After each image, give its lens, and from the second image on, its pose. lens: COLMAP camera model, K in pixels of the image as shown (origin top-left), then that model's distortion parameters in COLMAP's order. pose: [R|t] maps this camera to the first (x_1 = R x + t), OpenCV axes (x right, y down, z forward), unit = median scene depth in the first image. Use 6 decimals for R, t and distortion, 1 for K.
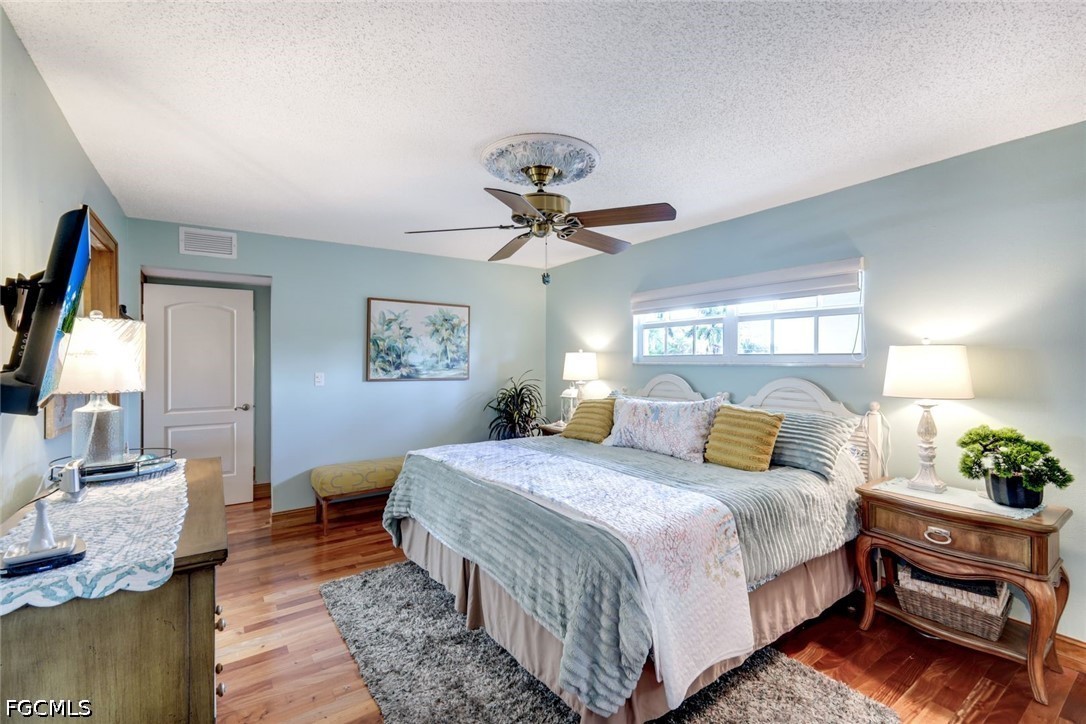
lens RADIAL K [[469.9, 0, 556.7], [0, 469.9, 361.9], [0, 0, 1]] dist [0.010615, -0.000048]
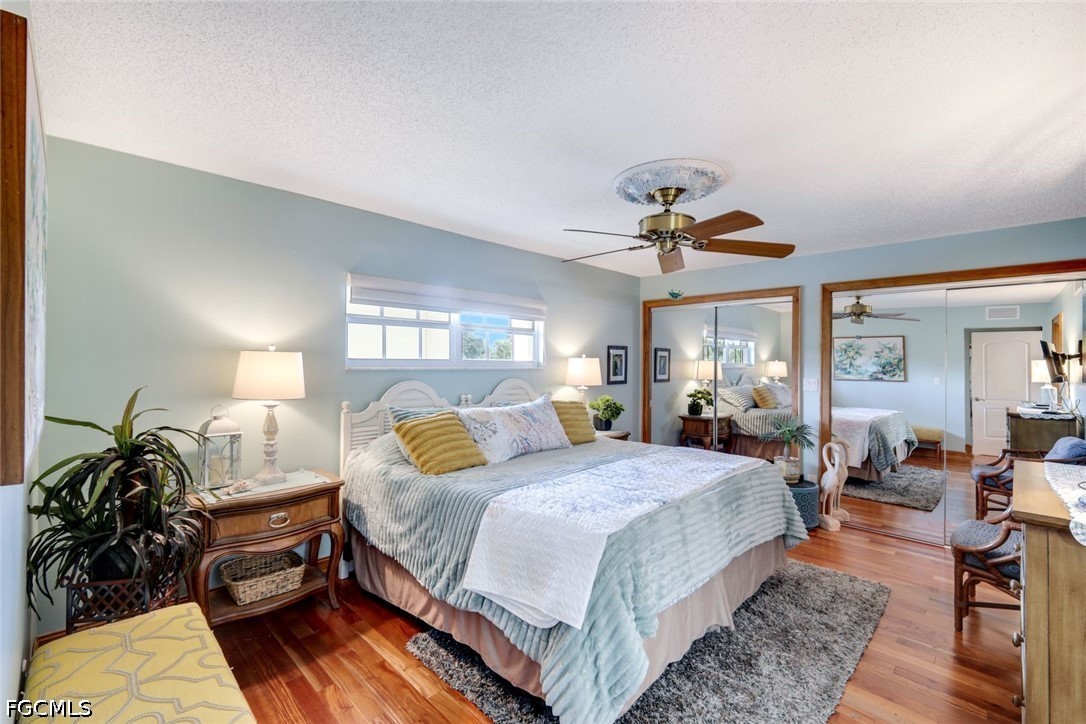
lens RADIAL K [[469.9, 0, 556.7], [0, 469.9, 361.9], [0, 0, 1]] dist [0.010615, -0.000048]
pose [[-0.182044, 0.004846, 0.983278, -0.613996], [-0.000727, 0.999987, -0.005063, -0.004610], [-0.983290, -0.001636, -0.182038, 0.819456]]
